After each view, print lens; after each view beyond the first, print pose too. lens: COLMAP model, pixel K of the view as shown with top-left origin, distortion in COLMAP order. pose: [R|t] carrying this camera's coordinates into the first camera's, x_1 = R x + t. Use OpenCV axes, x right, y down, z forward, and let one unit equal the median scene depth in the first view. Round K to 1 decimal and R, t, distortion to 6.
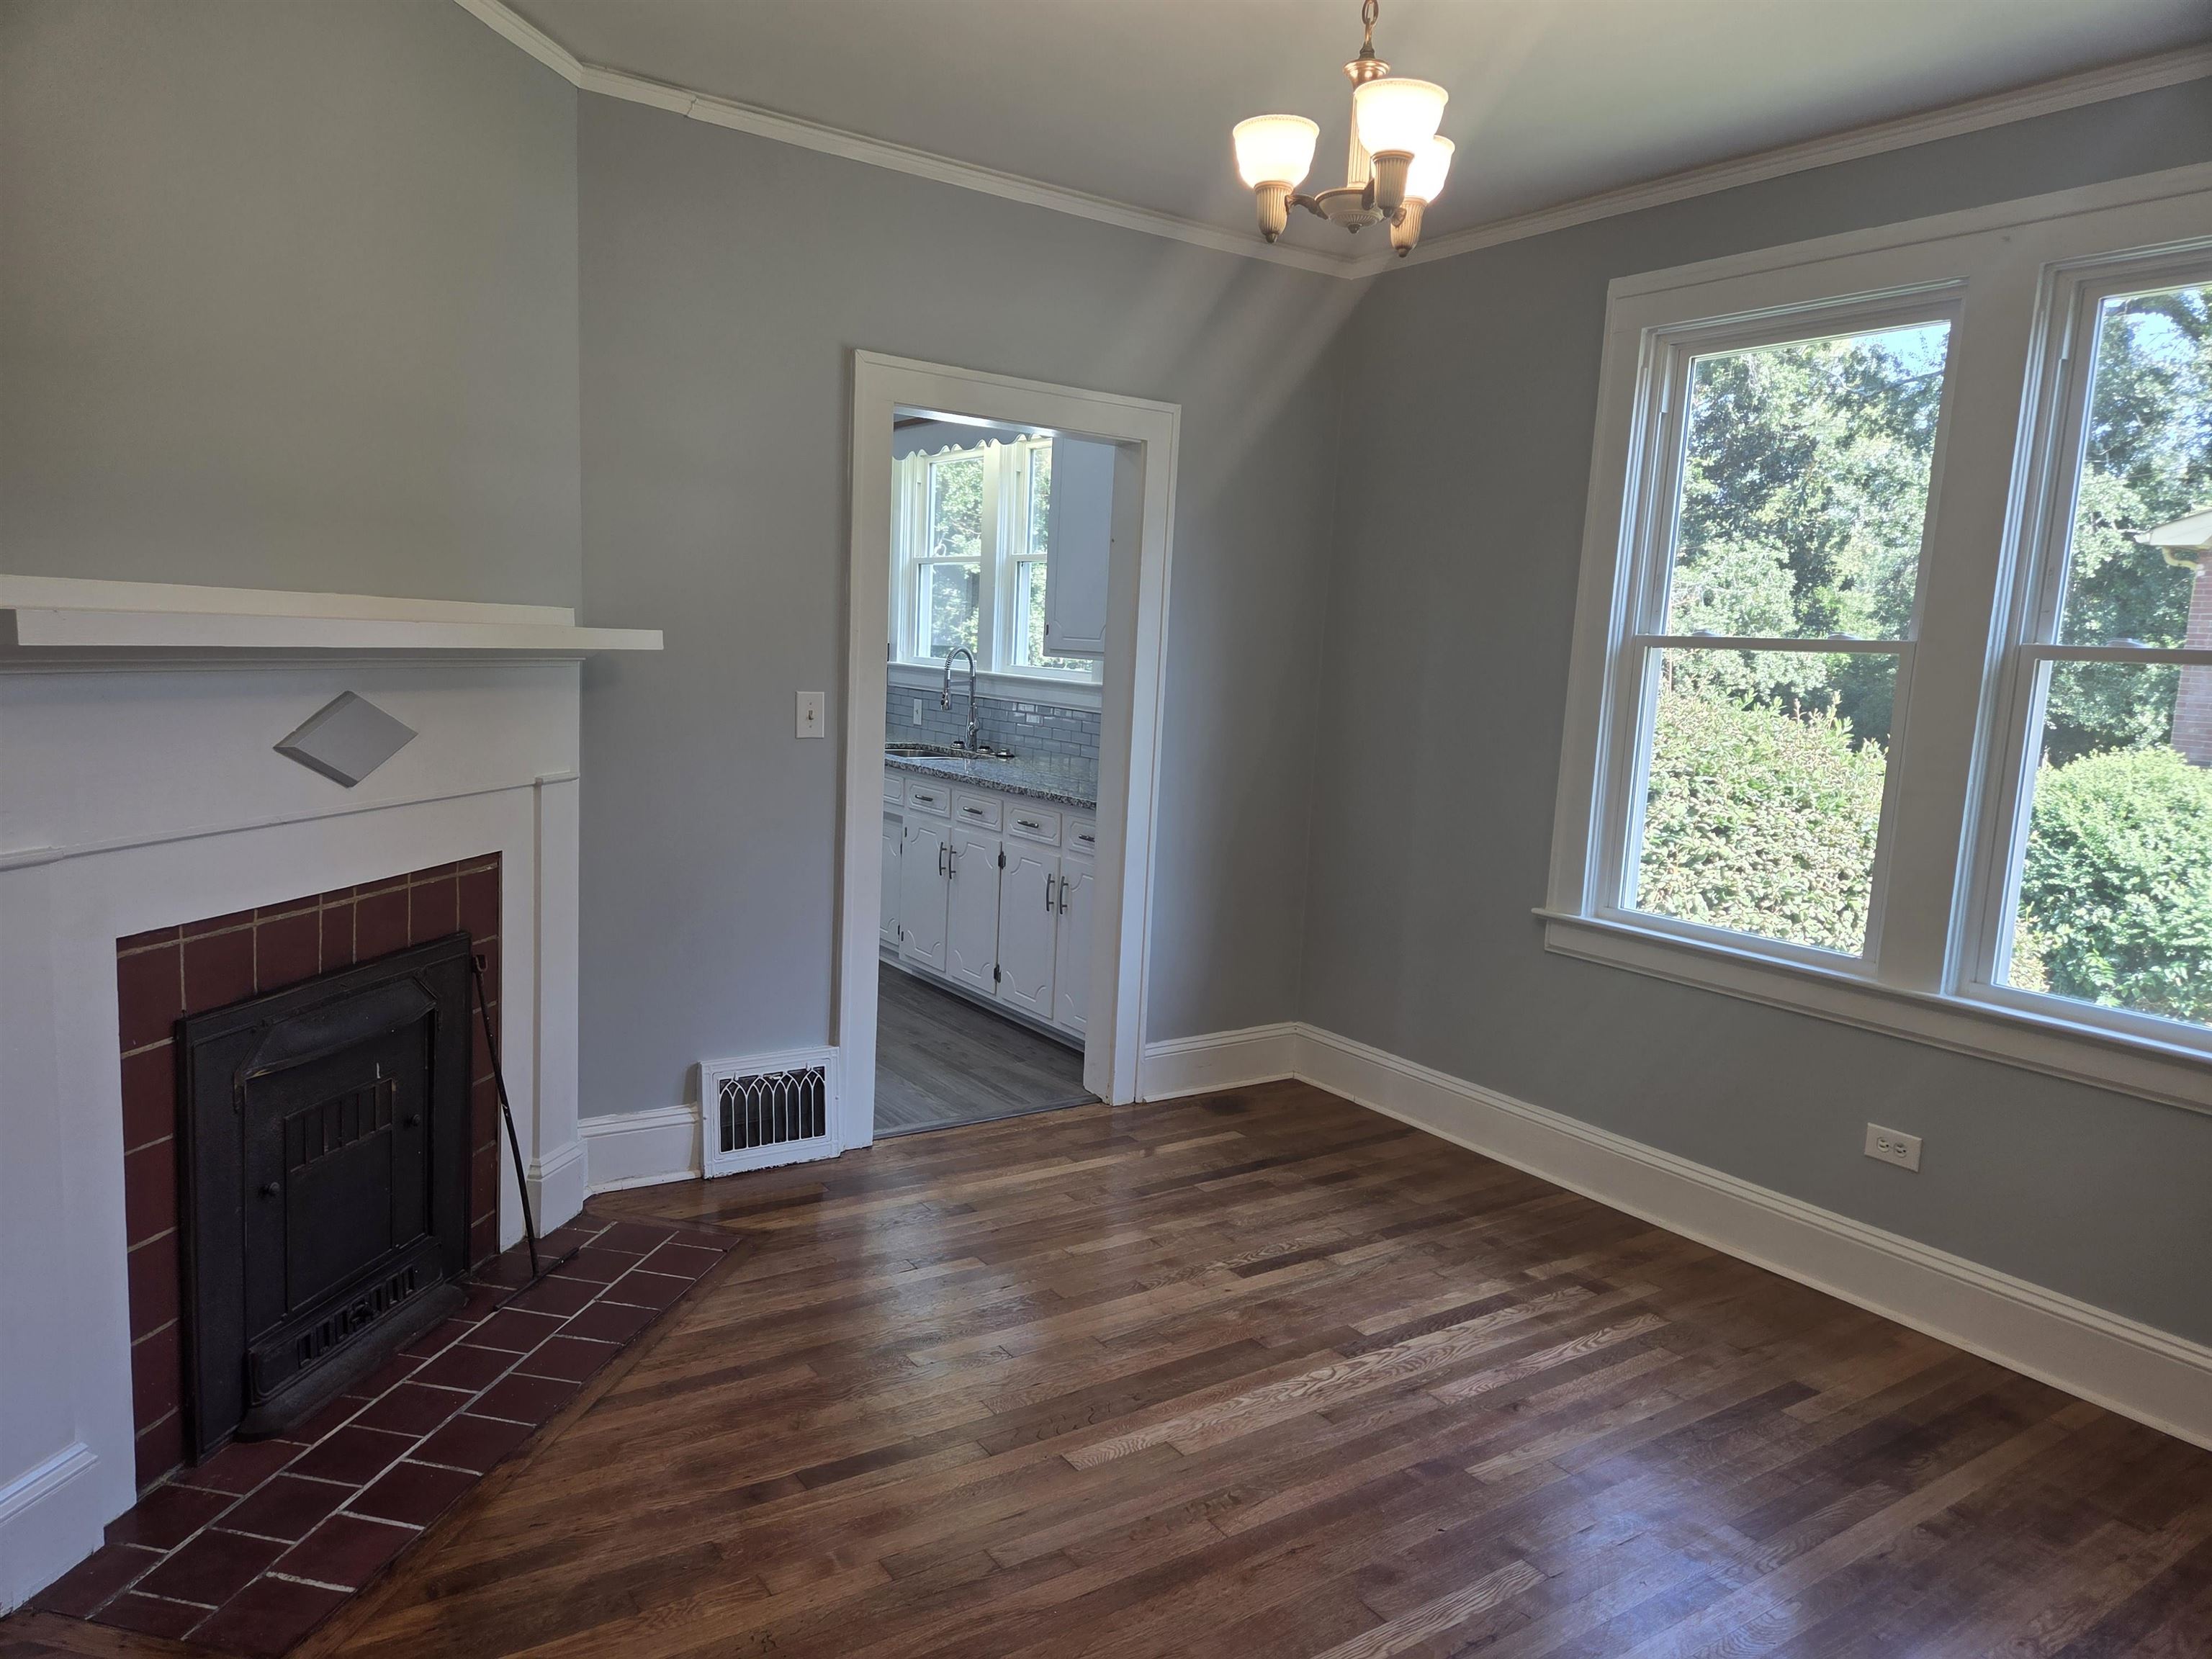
lens RADIAL K [[1488.1, 0, 1110.0], [0, 1488.1, 841.9], [0, 0, 1]] dist [0.083623, -0.080411]
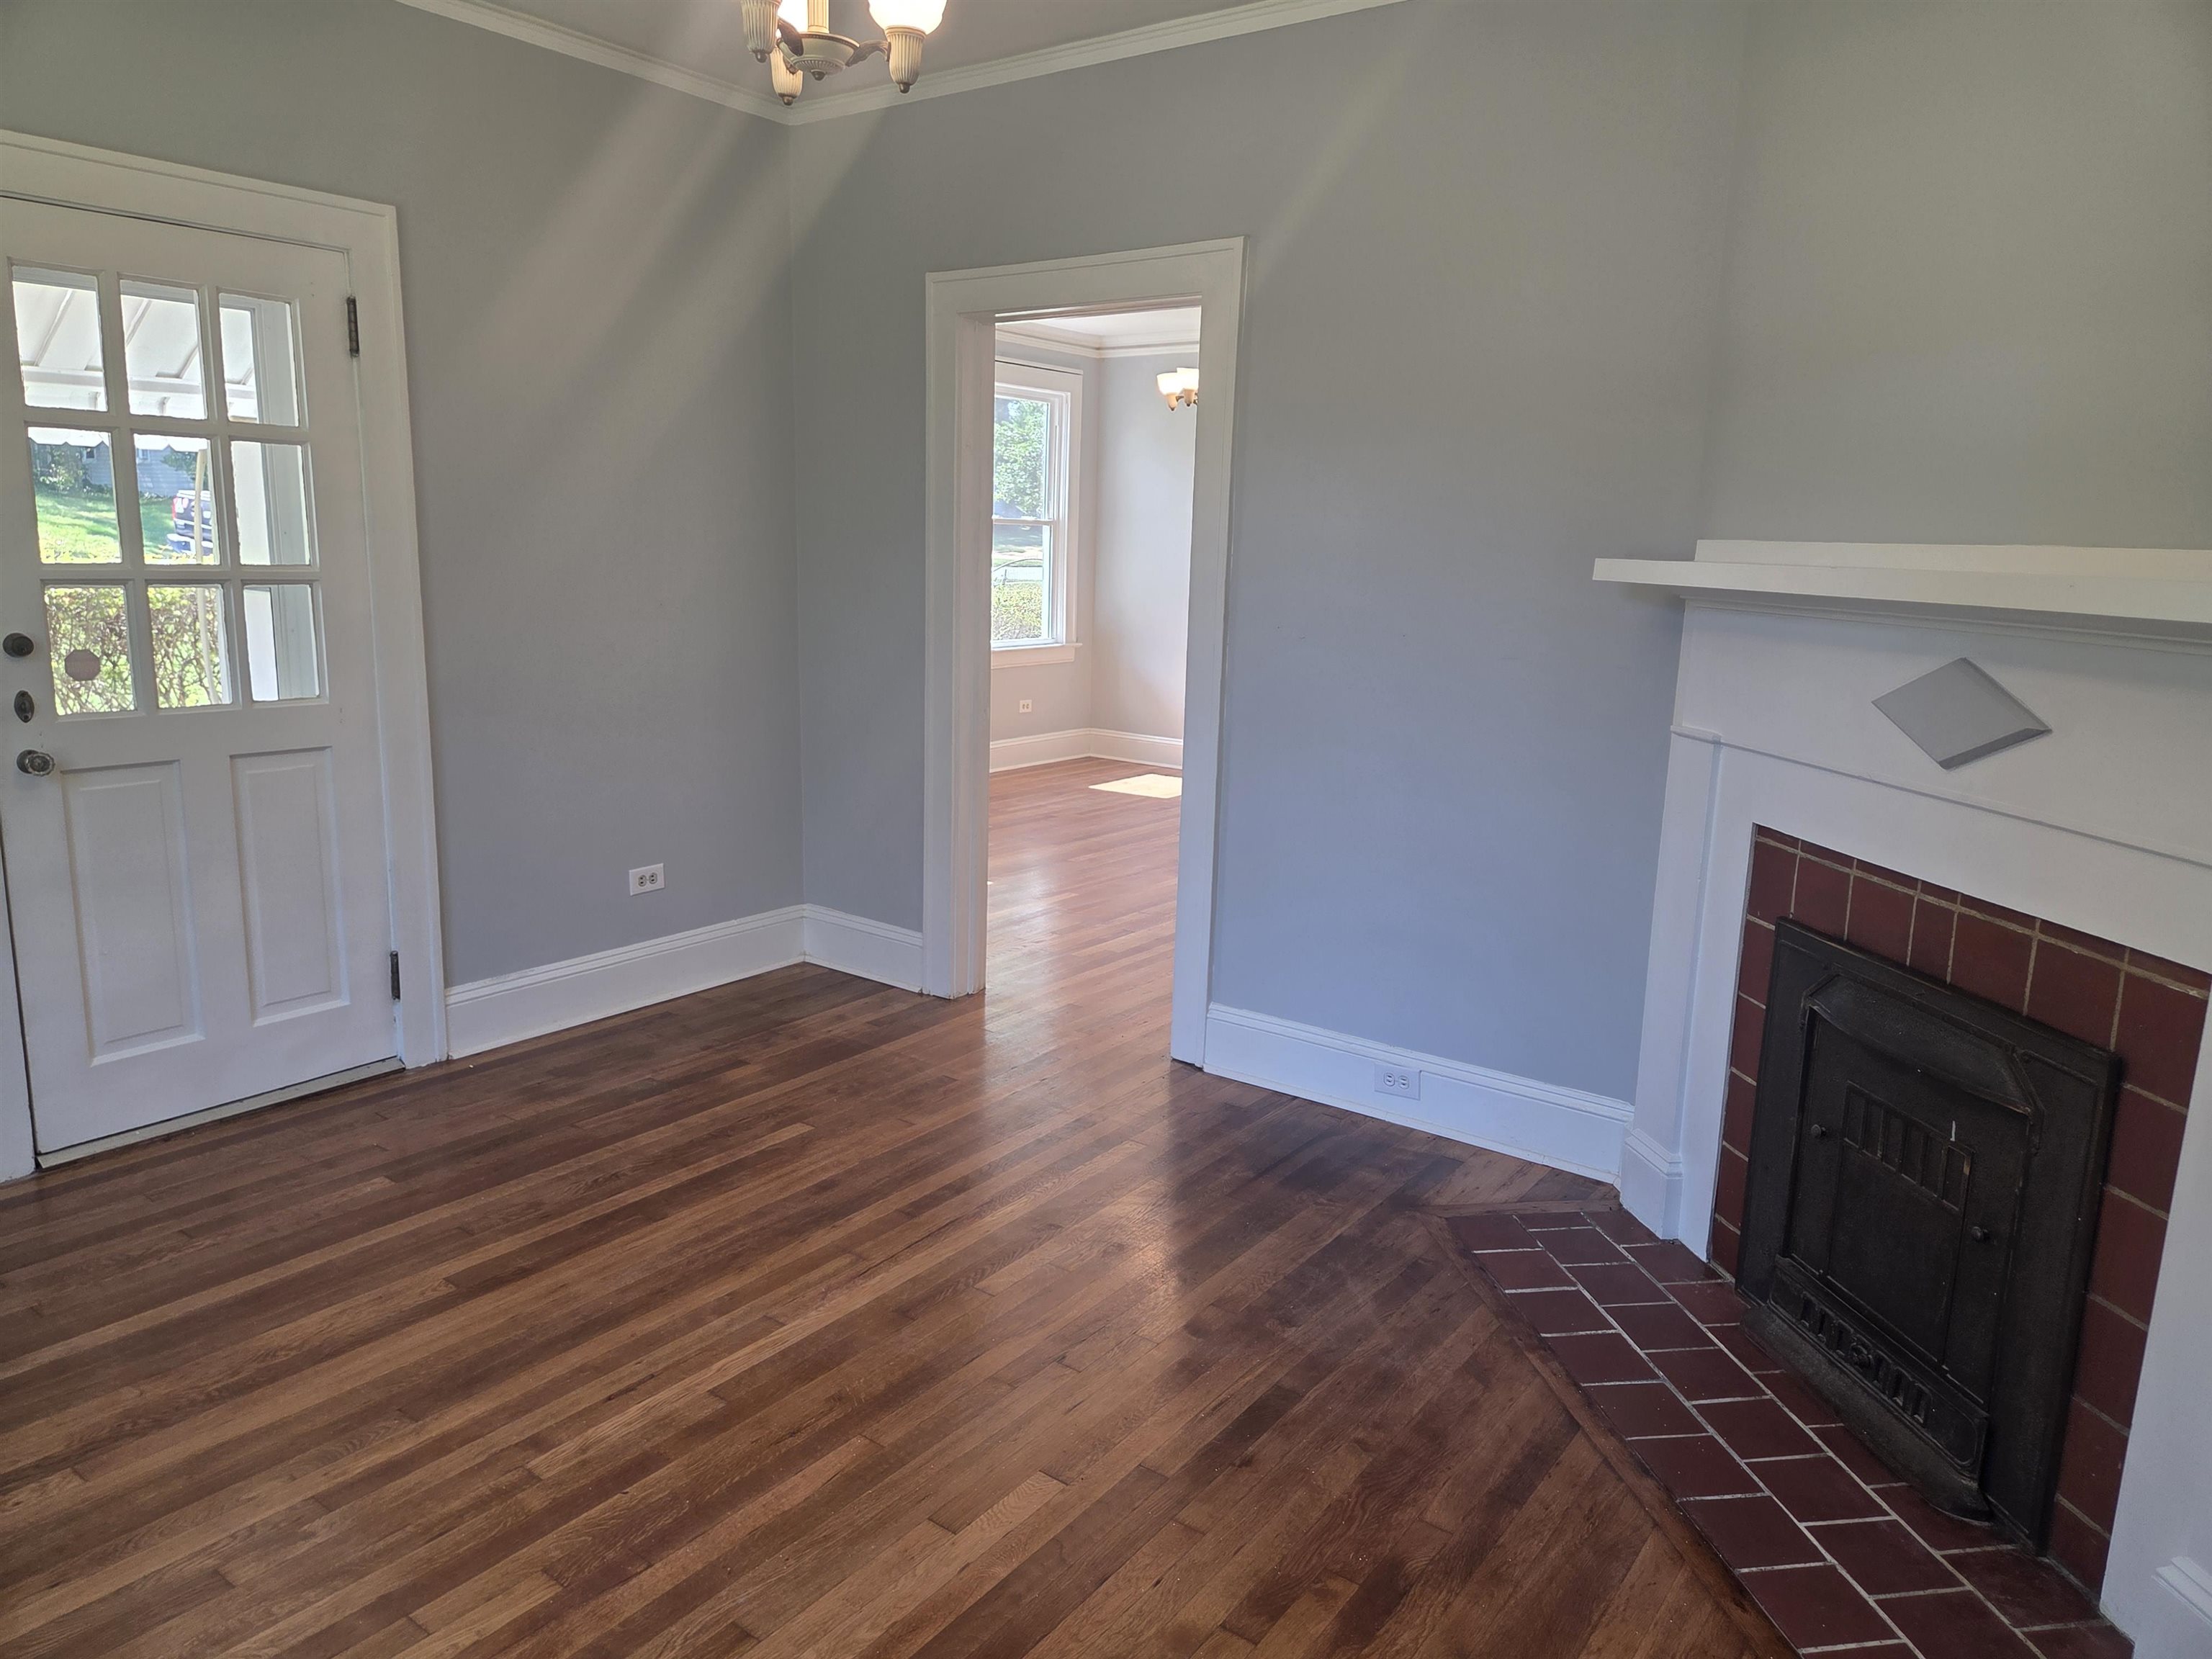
lens RADIAL K [[1458.6, 0, 1106.0], [0, 1458.6, 829.5], [0, 0, 1]] dist [0.087540, -0.079979]
pose [[-0.944332, -0.014682, -0.328665, 0.206114], [-0.120371, 0.945155, 0.303633, -0.184577], [0.306182, 0.326292, -0.894308, 1.473143]]
